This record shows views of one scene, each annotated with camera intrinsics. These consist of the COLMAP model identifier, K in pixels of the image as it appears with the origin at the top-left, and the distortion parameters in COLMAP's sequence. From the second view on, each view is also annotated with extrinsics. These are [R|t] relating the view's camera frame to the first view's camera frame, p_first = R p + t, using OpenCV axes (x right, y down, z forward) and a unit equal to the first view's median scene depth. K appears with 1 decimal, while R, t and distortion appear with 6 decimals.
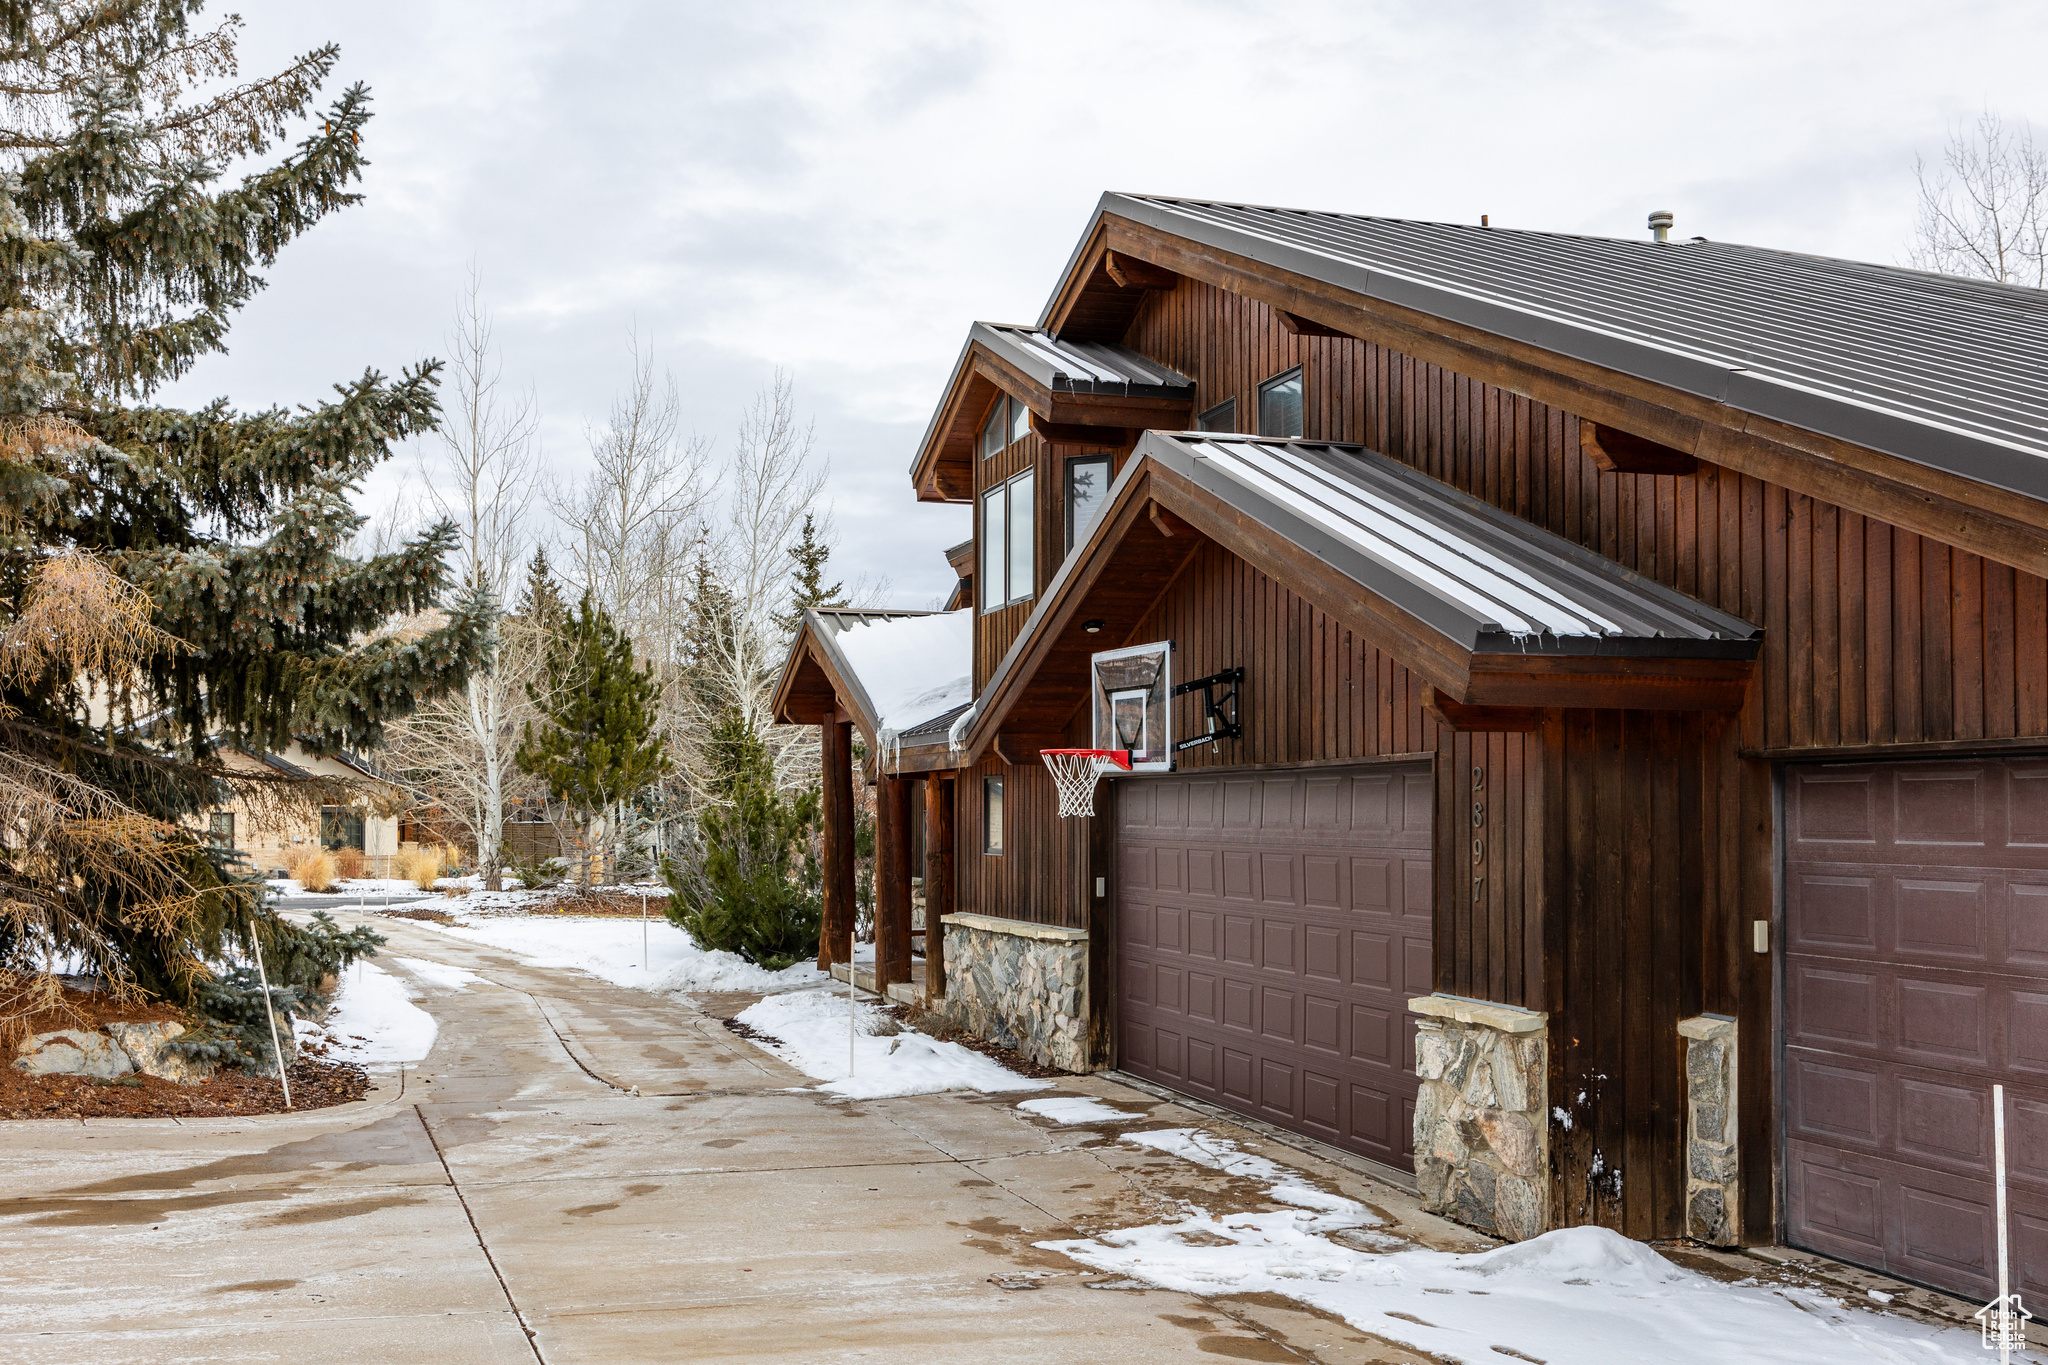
lens RADIAL K [[1933.4, 0, 959.3], [0, 1933.4, 634.3], [0, 0, 1]] dist [-0.001336, -0.007578]
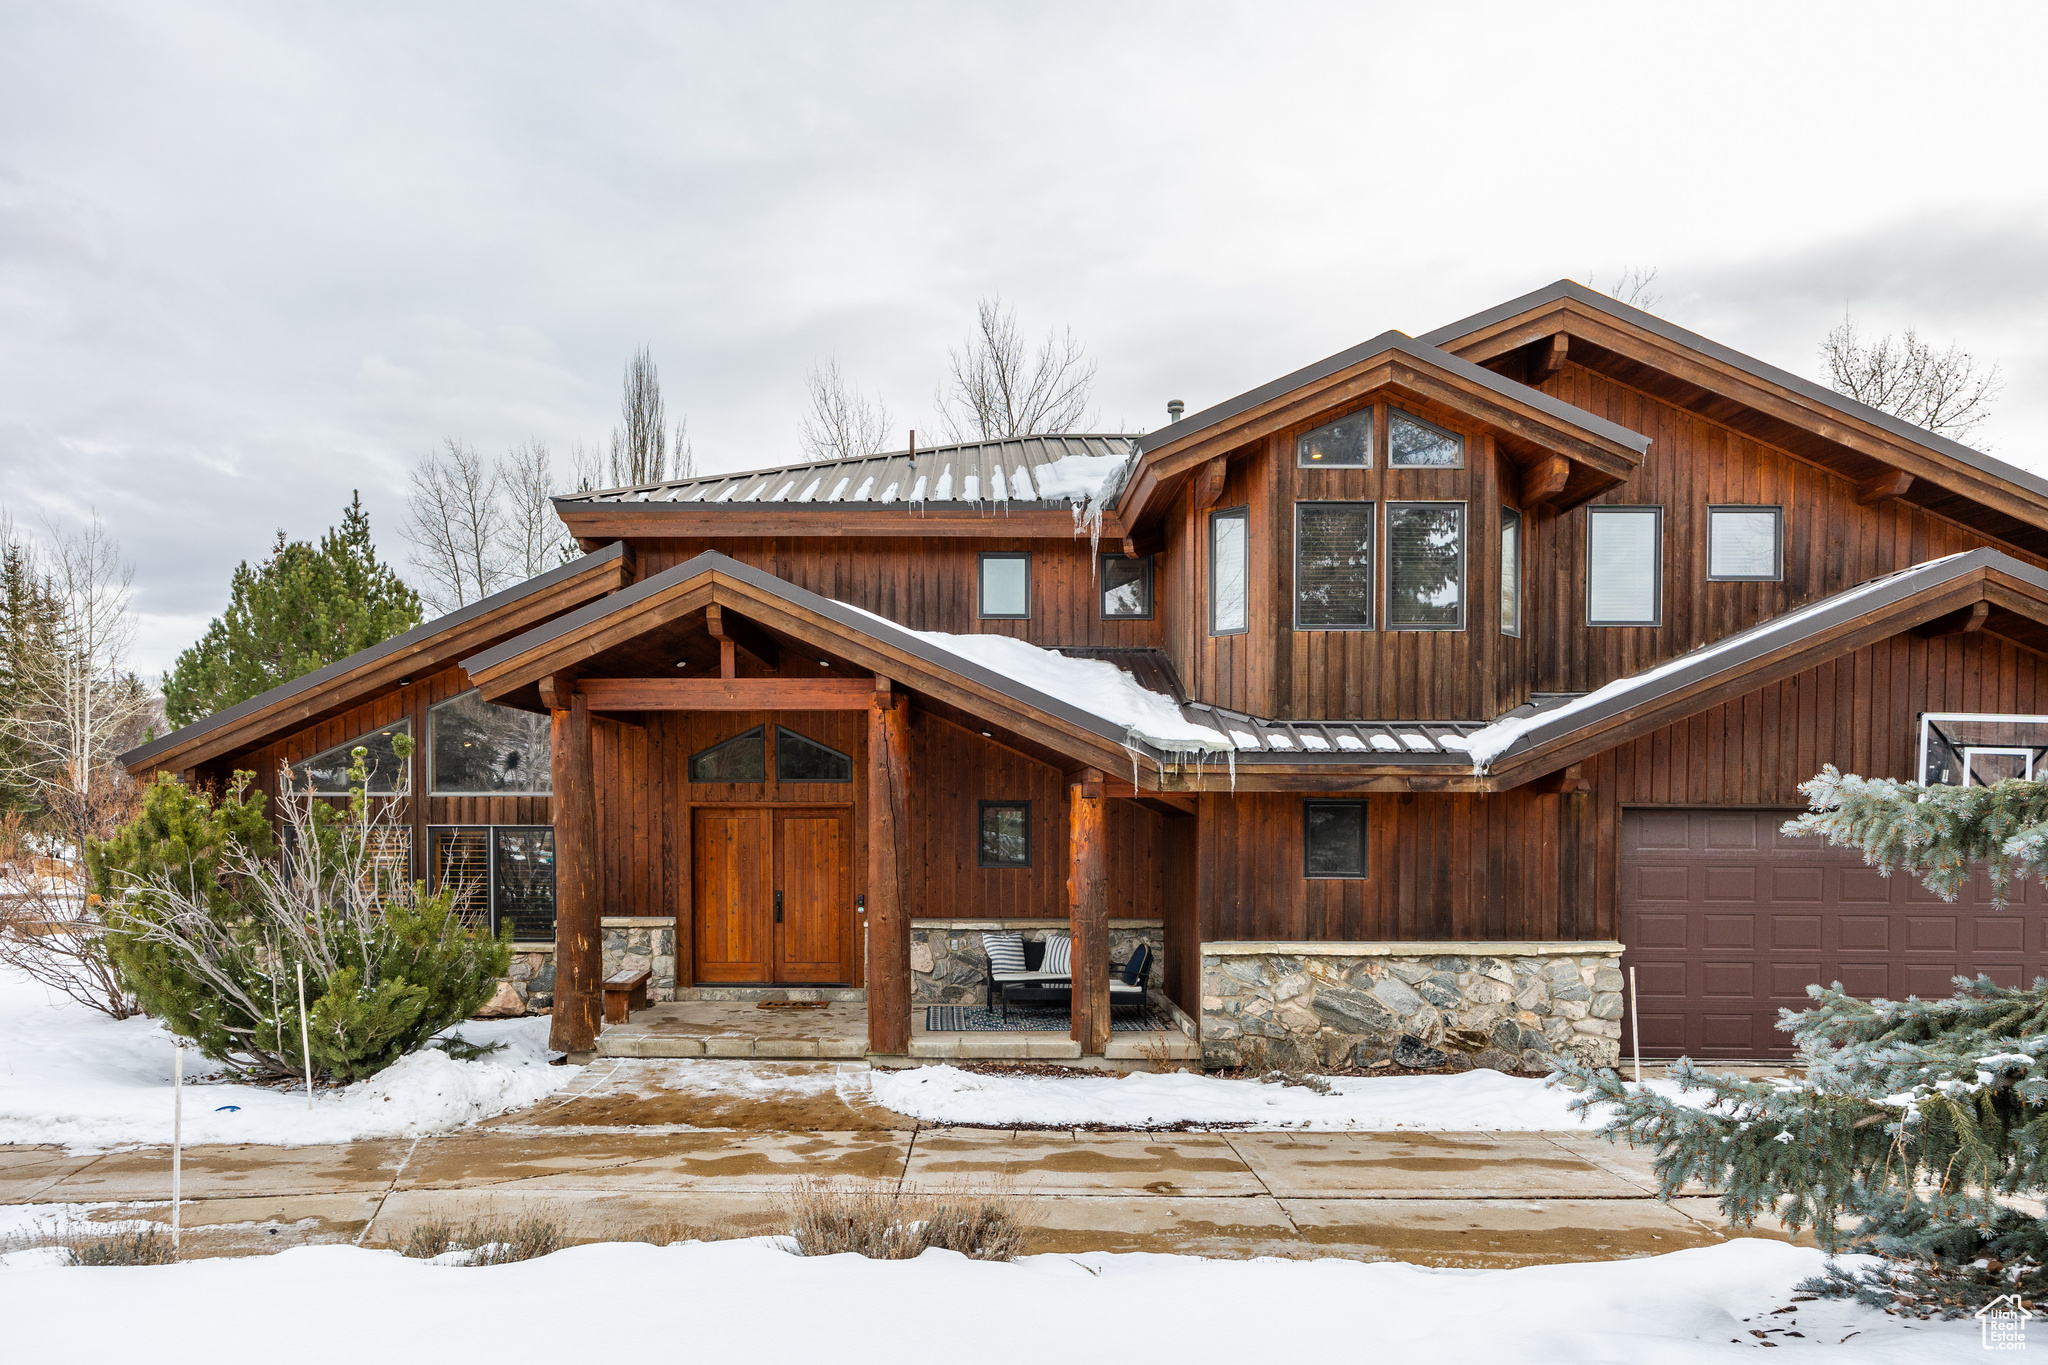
lens RADIAL K [[1273.3, 0, 1023.6], [0, 1273.3, 776.7], [0, 0, 1]] dist [-0.006425, -0.001547]
pose [[0.289030, 0.033998, 0.956716, -0.568374], [-0.095717, 0.995388, -0.006455, 0.072363], [-0.952523, -0.089708, 0.290951, 0.854614]]
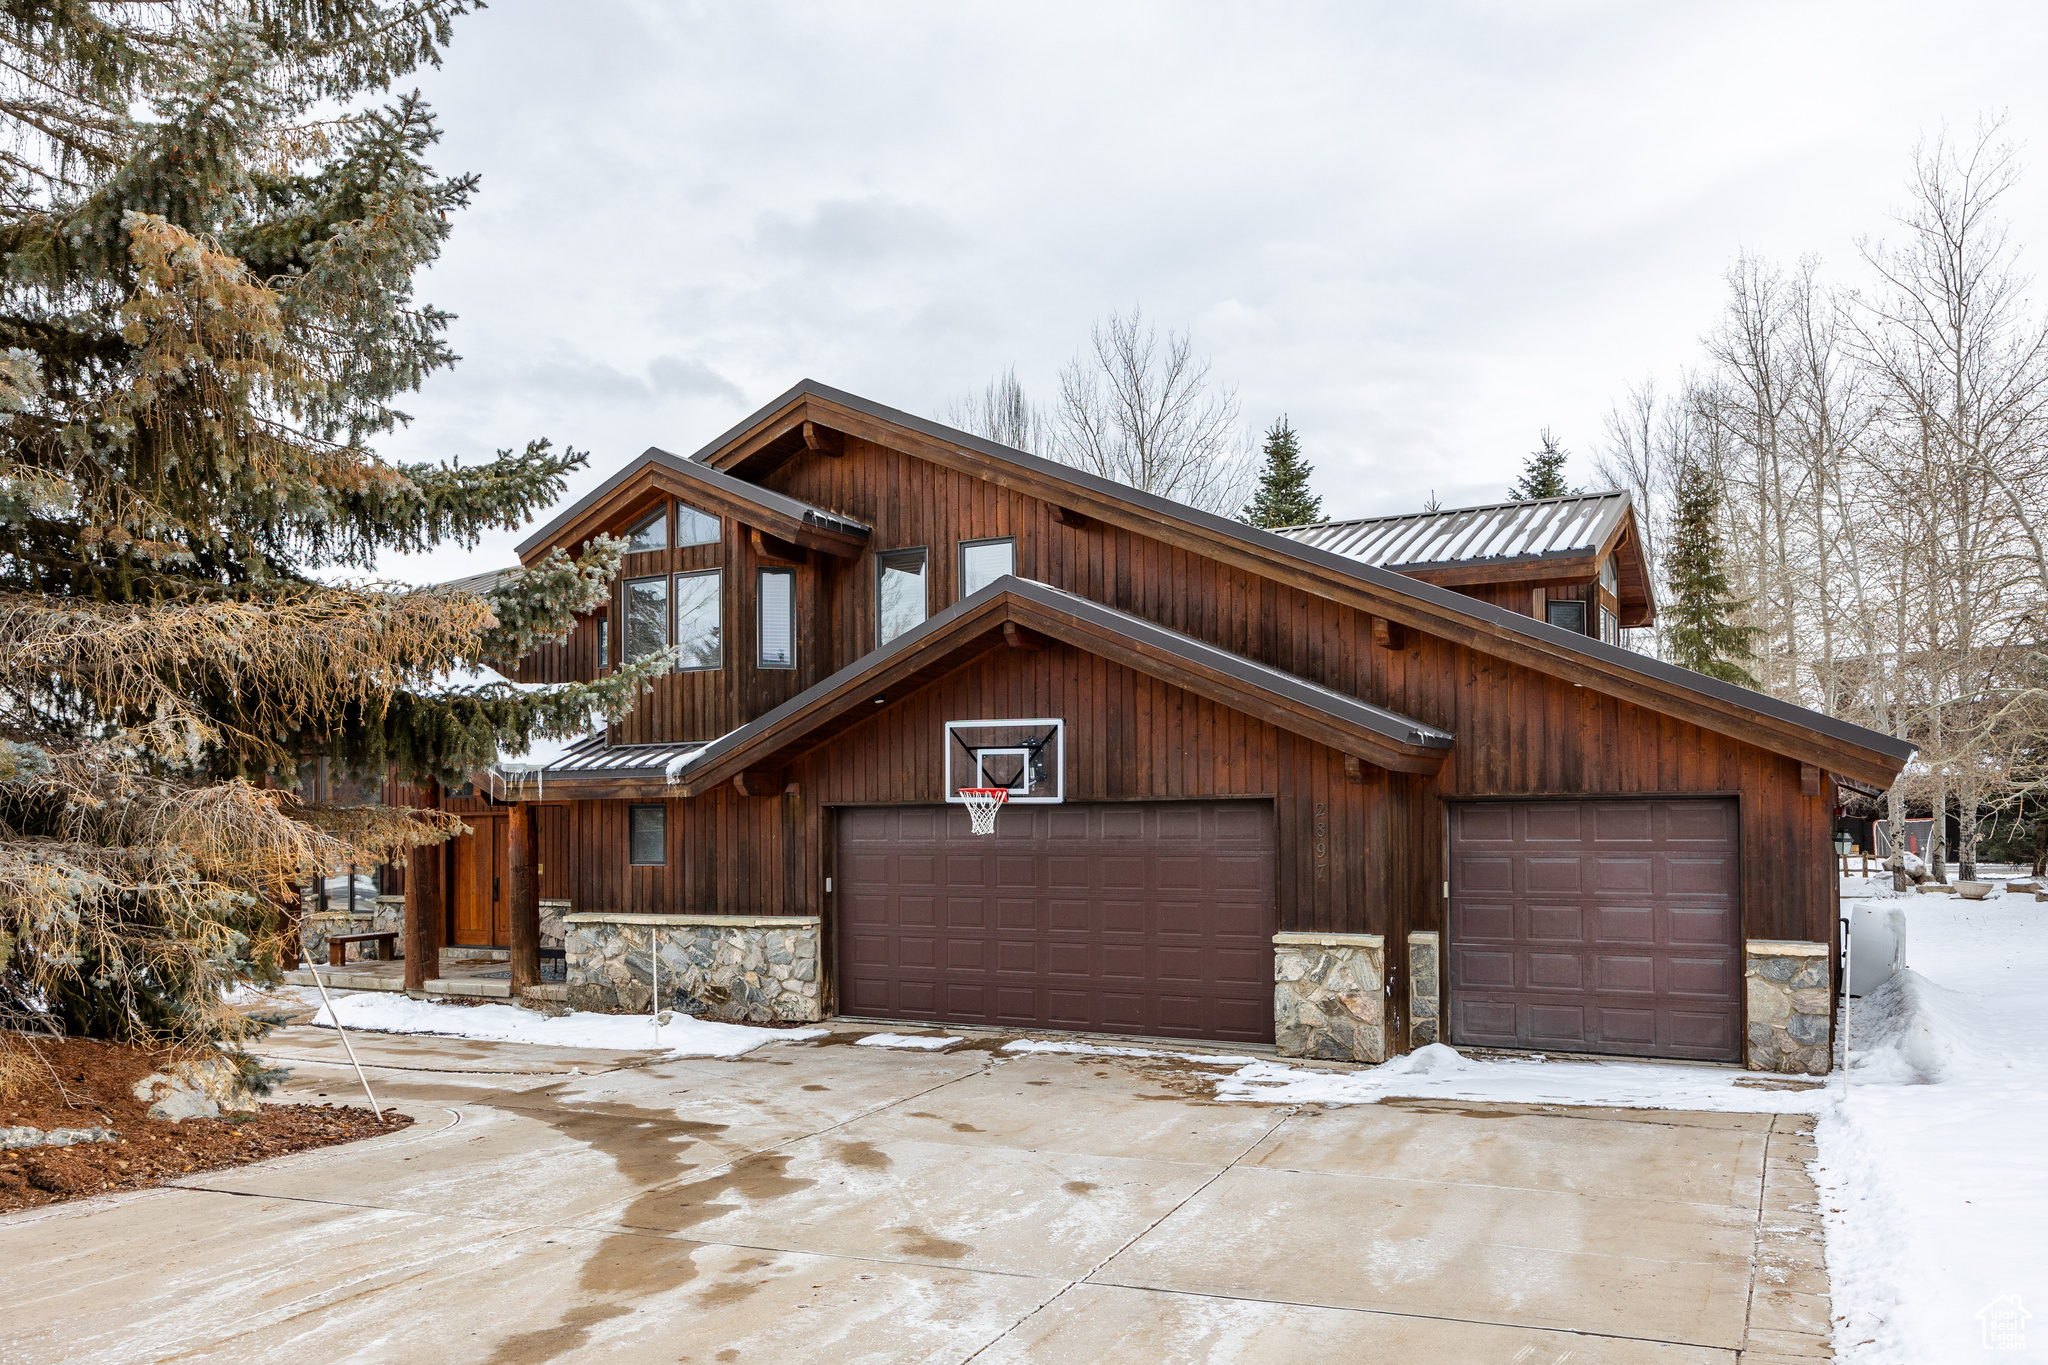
lens RADIAL K [[1469.0, 0, 1095.8], [0, 1469.0, 668.1], [0, 0, 1]] dist [-0.003962, 0.001184]
pose [[0.682345, 0.067486, 0.727909, -0.432817], [-0.057799, 0.997593, -0.038308, 0.003988], [-0.728742, -0.015933, 0.684603, 0.109312]]
